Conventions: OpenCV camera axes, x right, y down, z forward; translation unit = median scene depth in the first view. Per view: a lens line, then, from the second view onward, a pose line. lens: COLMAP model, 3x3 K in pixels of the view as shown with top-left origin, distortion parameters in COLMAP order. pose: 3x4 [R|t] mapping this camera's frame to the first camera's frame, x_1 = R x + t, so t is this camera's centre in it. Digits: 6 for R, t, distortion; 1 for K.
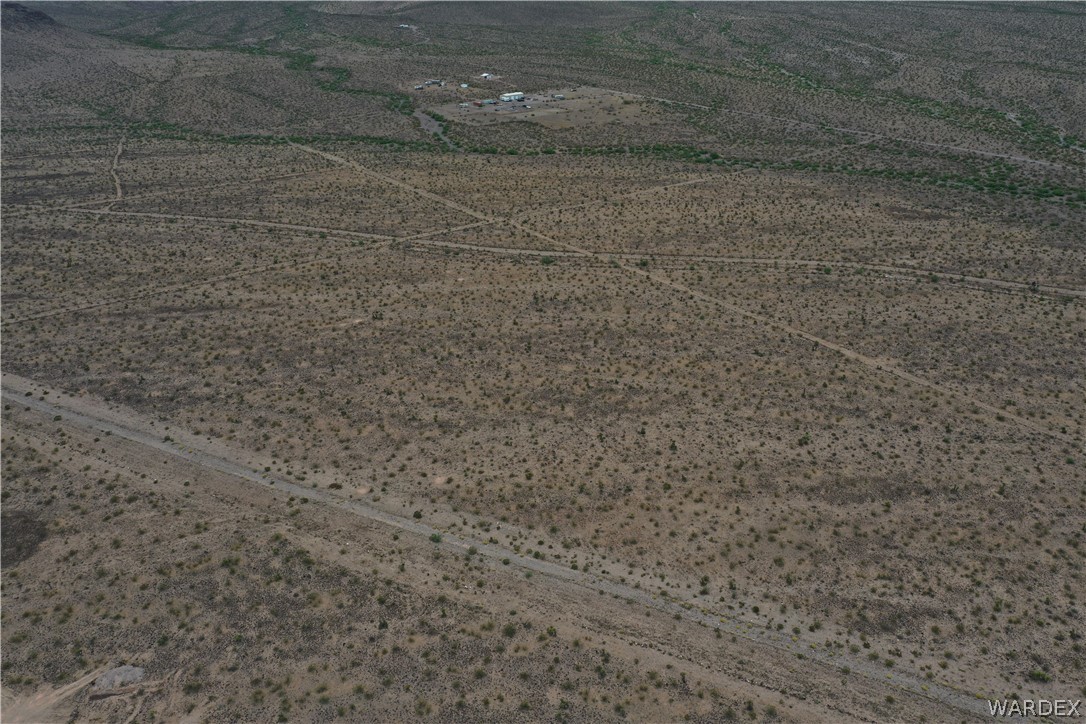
lens RADIAL K [[858.0, 0, 542.0], [0, 858.0, 360.9], [0, 0, 1]] dist [0.004573, -0.002638]
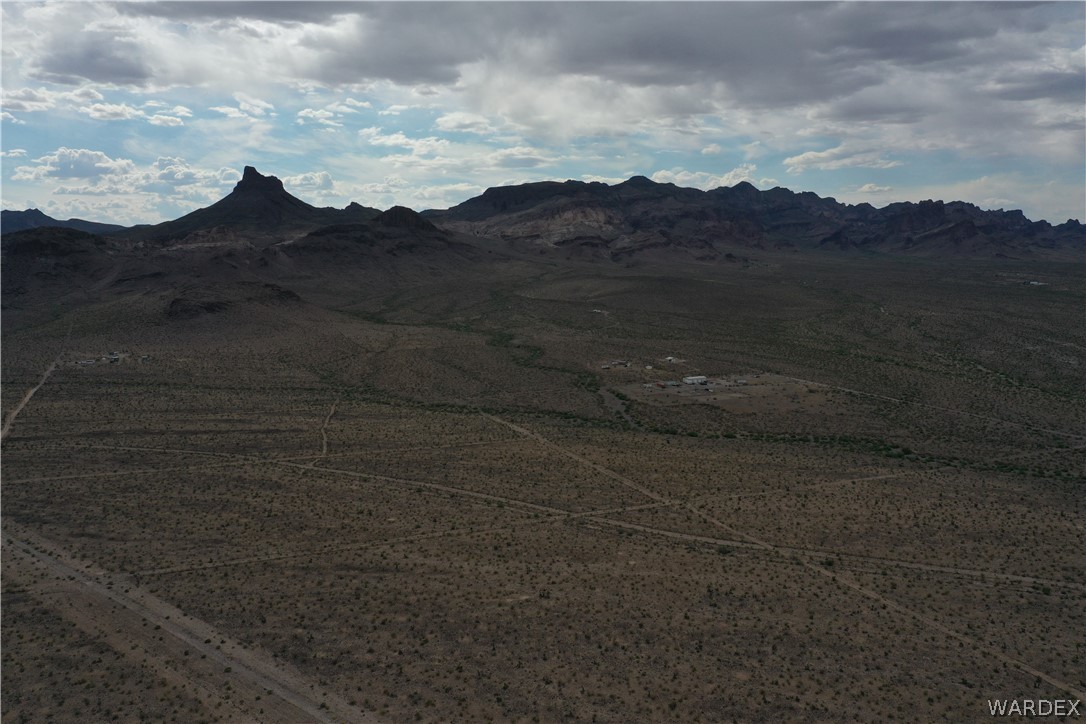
lens RADIAL K [[858.0, 0, 542.0], [0, 858.0, 360.9], [0, 0, 1]] dist [0.004573, -0.002638]
pose [[0.977062, 0.042613, -0.208650, -0.001615], [-0.104685, 0.949330, -0.296334, -0.016269], [0.185449, 0.311380, 0.932015, 0.003418]]
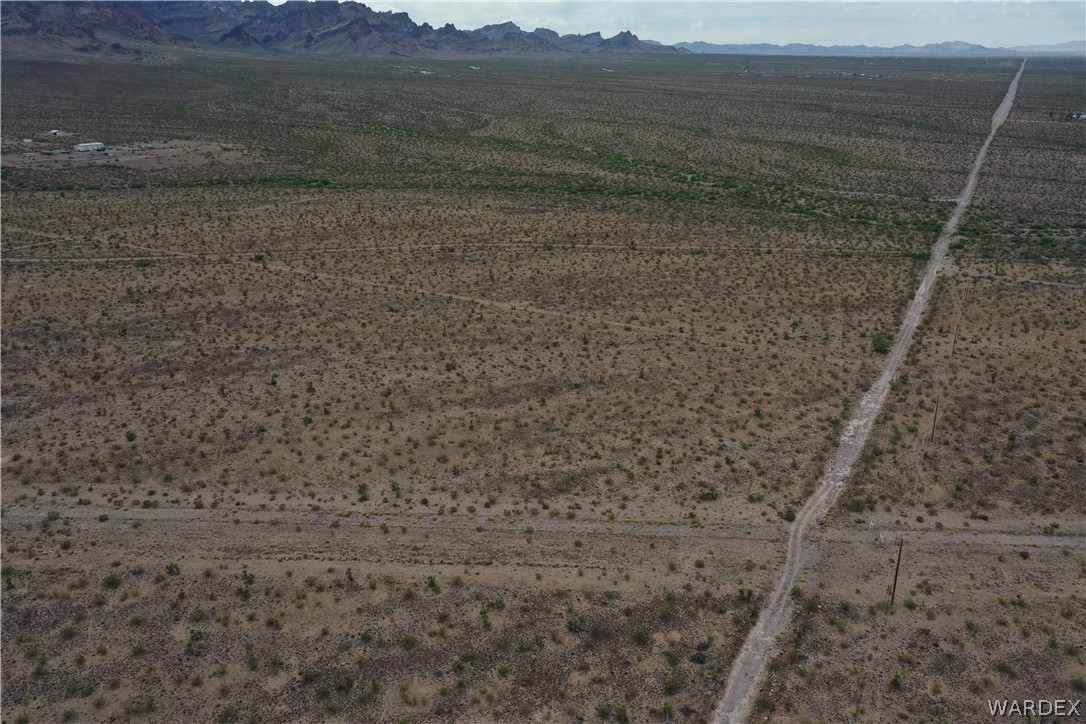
lens RADIAL K [[858.0, 0, 542.0], [0, 858.0, 360.9], [0, 0, 1]] dist [0.004573, -0.002638]
pose [[0.907174, -0.116935, 0.404181, 0.013261], [0.159334, 0.984538, -0.072782, 0.141928], [-0.389421, 0.130426, 0.911779, 0.085579]]
